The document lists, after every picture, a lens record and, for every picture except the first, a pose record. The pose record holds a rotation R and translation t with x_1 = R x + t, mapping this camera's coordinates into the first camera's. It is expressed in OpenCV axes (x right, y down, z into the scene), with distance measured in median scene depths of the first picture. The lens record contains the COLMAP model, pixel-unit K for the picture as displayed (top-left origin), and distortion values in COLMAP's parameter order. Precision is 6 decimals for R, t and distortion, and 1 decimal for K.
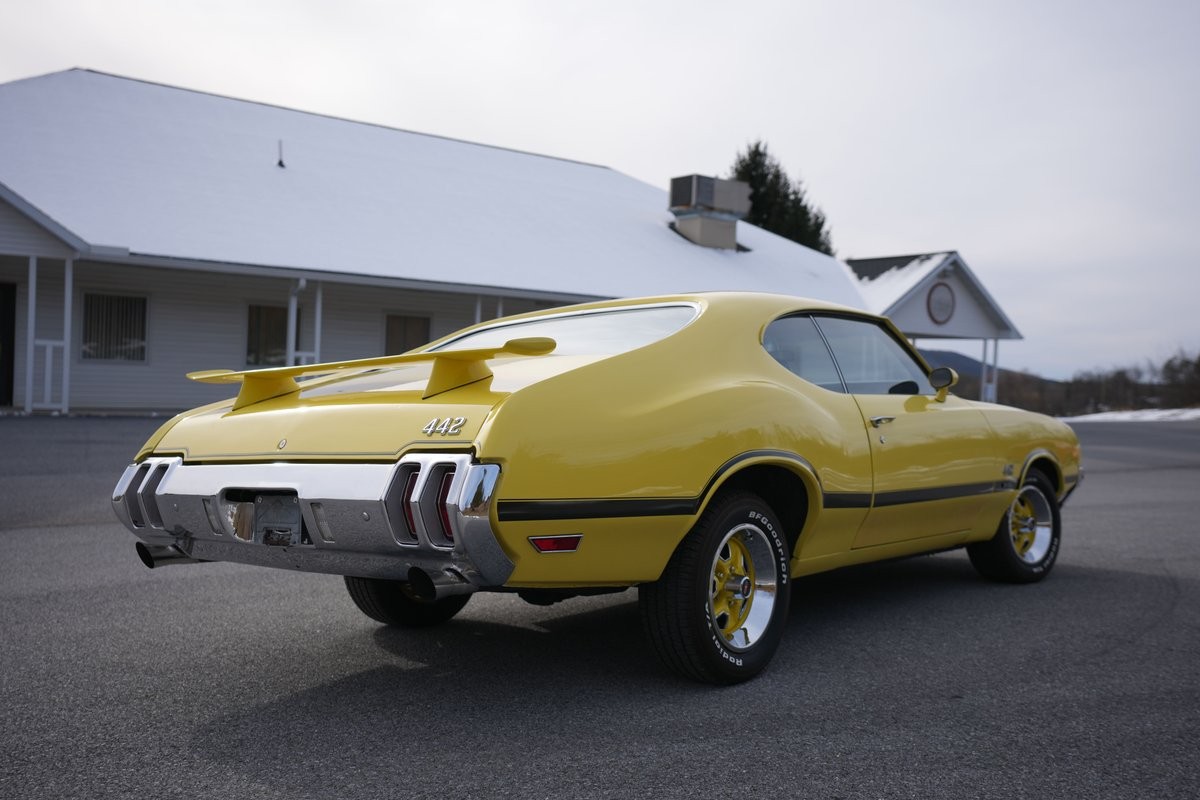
lens RADIAL K [[1045.0, 0, 602.3], [0, 1045.0, 401.2], [0, 0, 1]] dist [0.048185, 0.014296]
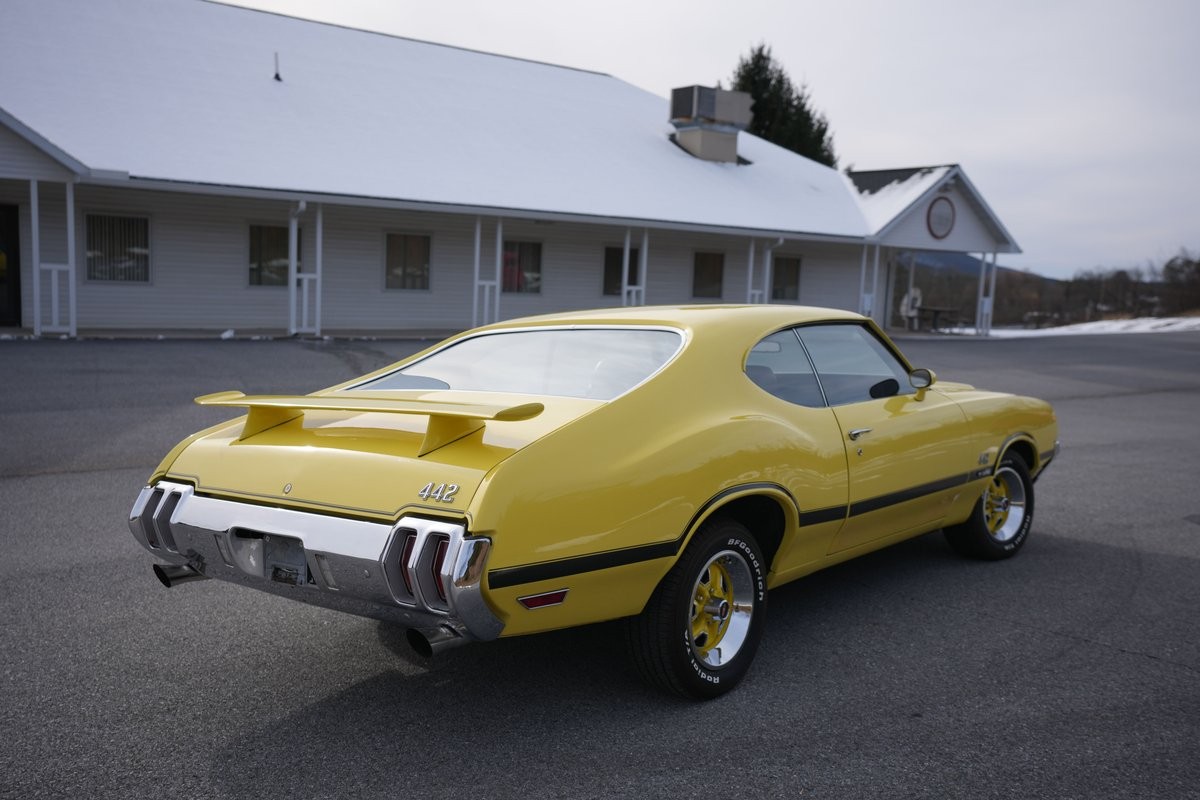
lens RADIAL K [[1035.4, 0, 598.1], [0, 1035.4, 396.1], [0, 0, 1]] dist [0.047969, 0.010545]
pose [[0.999980, 0.003755, -0.005004, 0.010022], [-0.003251, 0.995263, 0.097168, -0.107741], [0.005345, -0.097150, 0.995255, -0.025814]]
